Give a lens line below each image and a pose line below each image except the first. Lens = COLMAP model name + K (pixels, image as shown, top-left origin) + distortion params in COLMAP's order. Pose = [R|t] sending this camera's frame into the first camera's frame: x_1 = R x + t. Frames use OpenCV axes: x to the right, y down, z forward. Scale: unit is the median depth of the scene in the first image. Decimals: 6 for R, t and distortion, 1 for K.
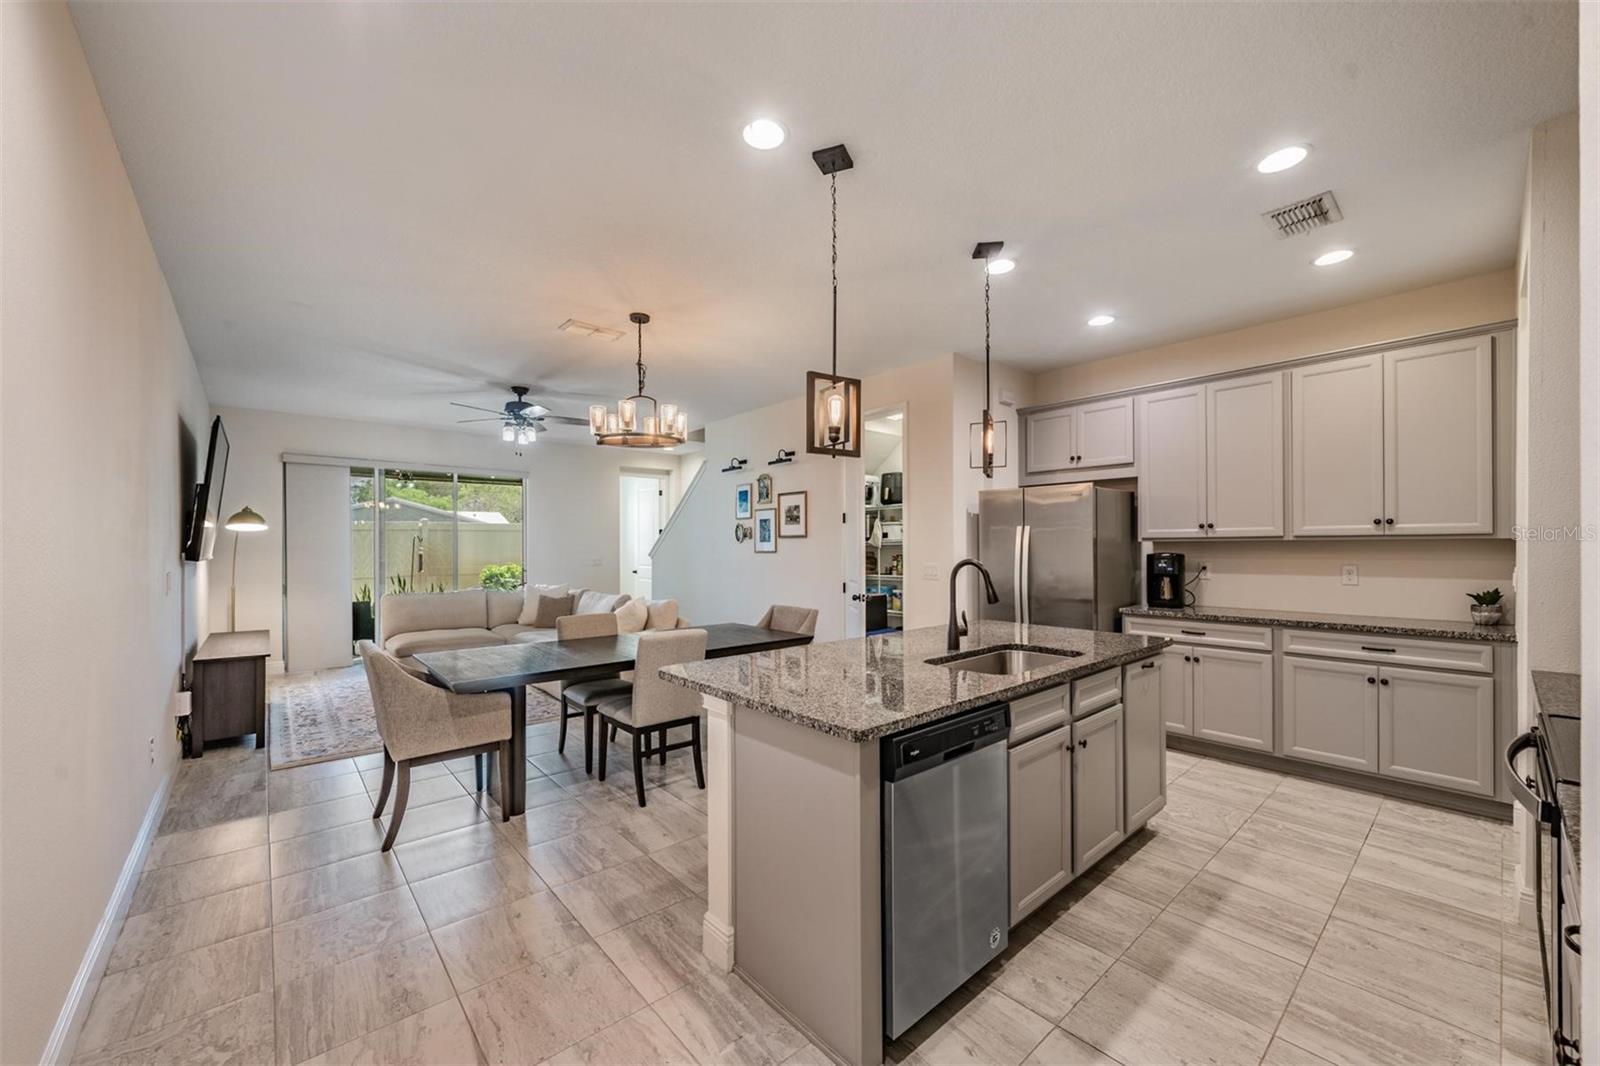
lens RADIAL K [[680.2, 0, 795.8], [0, 680.2, 543.1], [0, 0, 1]] dist [-0.001906, -0.000362]
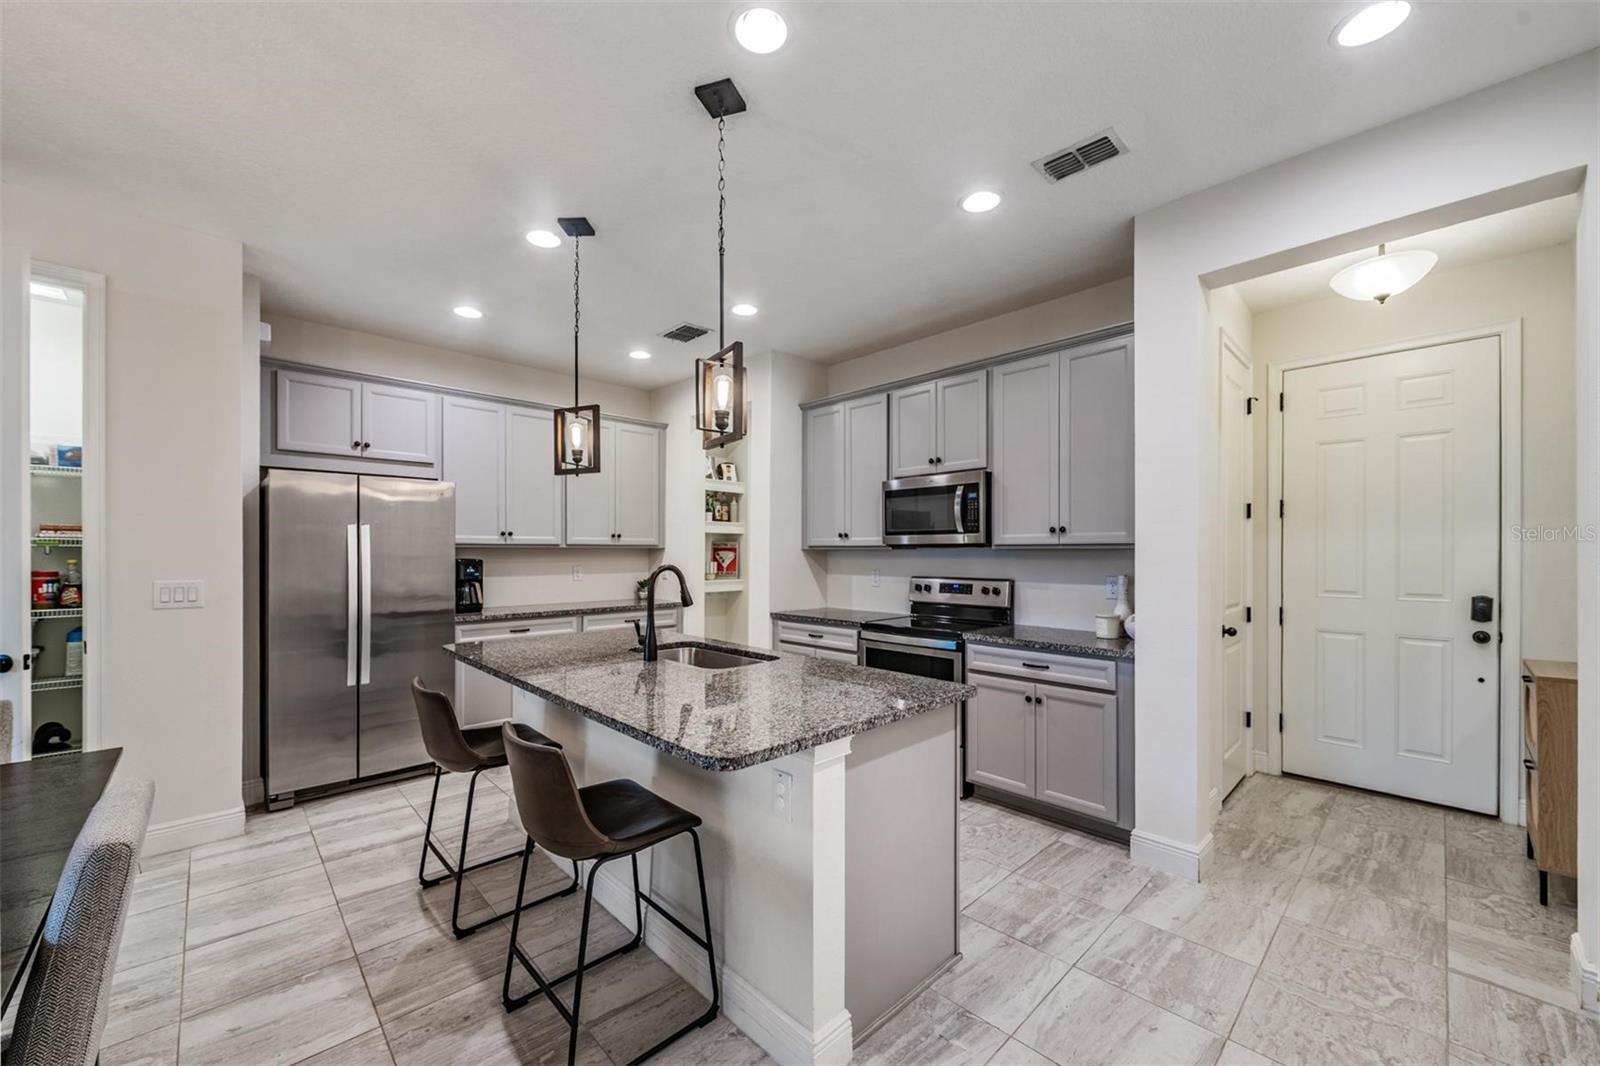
lens RADIAL K [[658.1, 0, 793.6], [0, 658.1, 549.4], [0, 0, 1]] dist [-0.000425, -0.000098]
pose [[-0.127826, 0.006959, 0.991772, -0.518541], [-0.005847, 0.999953, -0.007770, 0.005737], [-0.991779, -0.006792, -0.127779, 0.679006]]
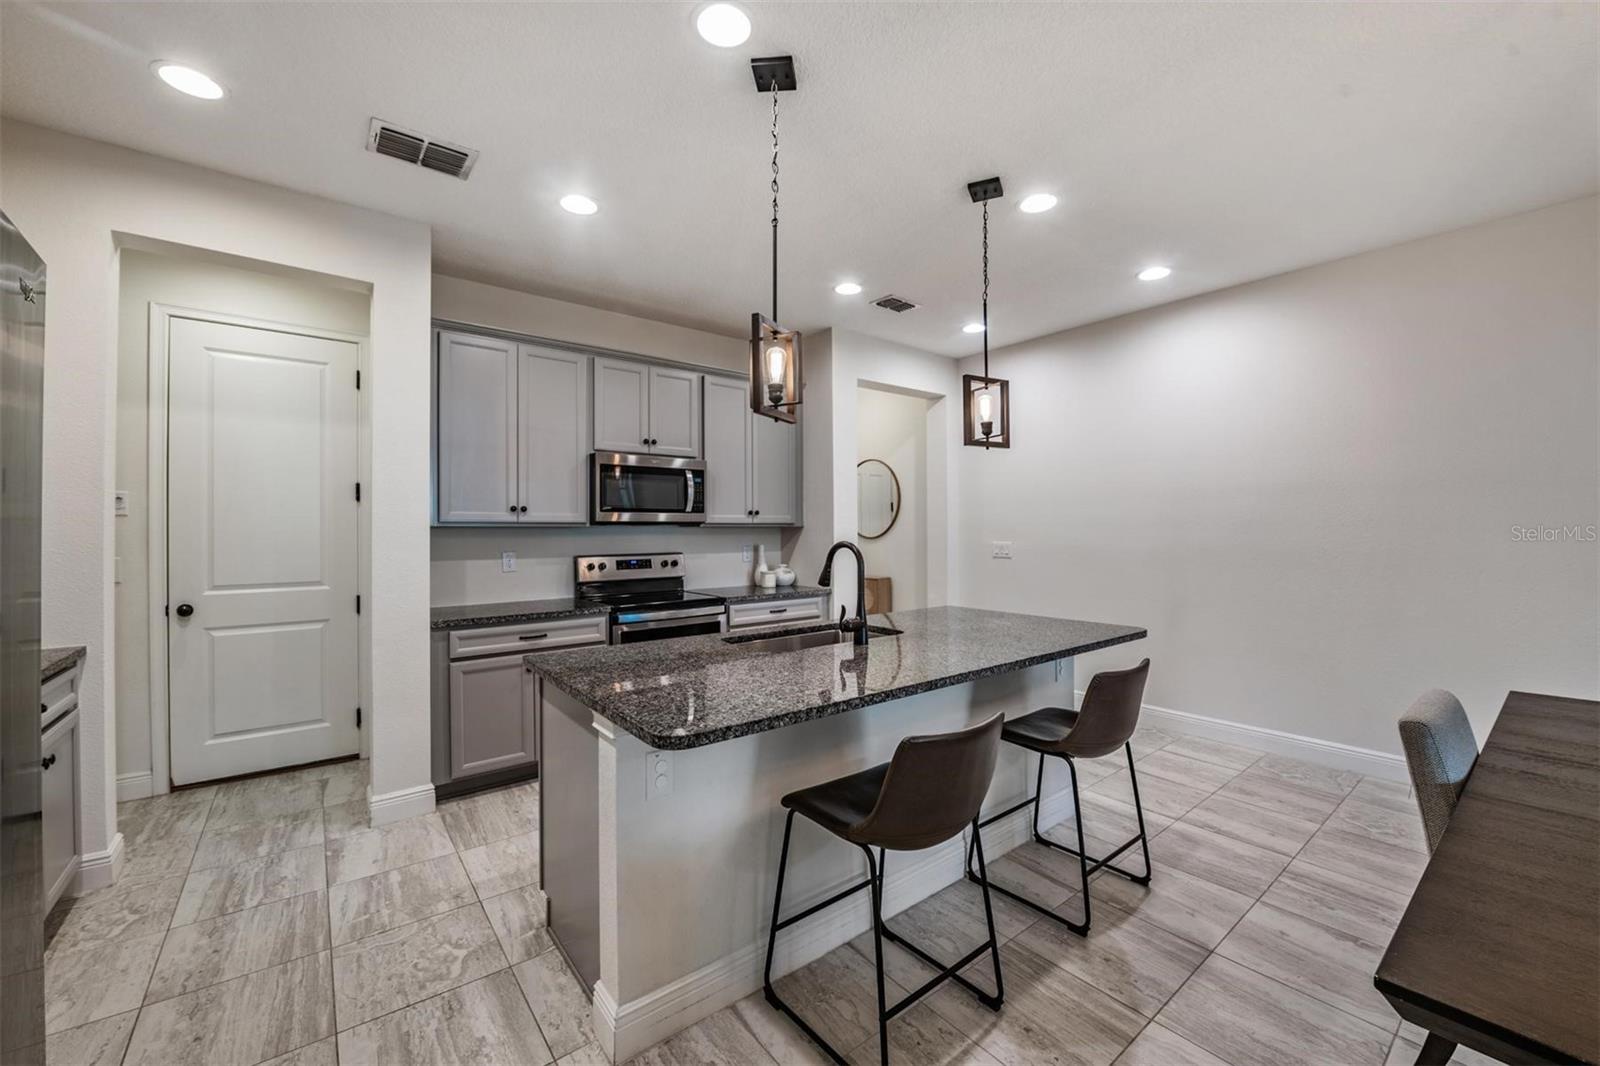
lens RADIAL K [[613.3, 0, 800.0], [0, 613.3, 533.0], [0, 0, 1]] dist [-0.014505, -0.000340]
pose [[-0.999144, 0.011973, -0.039600, 0.156693], [0.011922, 0.999928, 0.001519, 0.007516], [0.039615, 0.001045, -0.999214, 1.242061]]
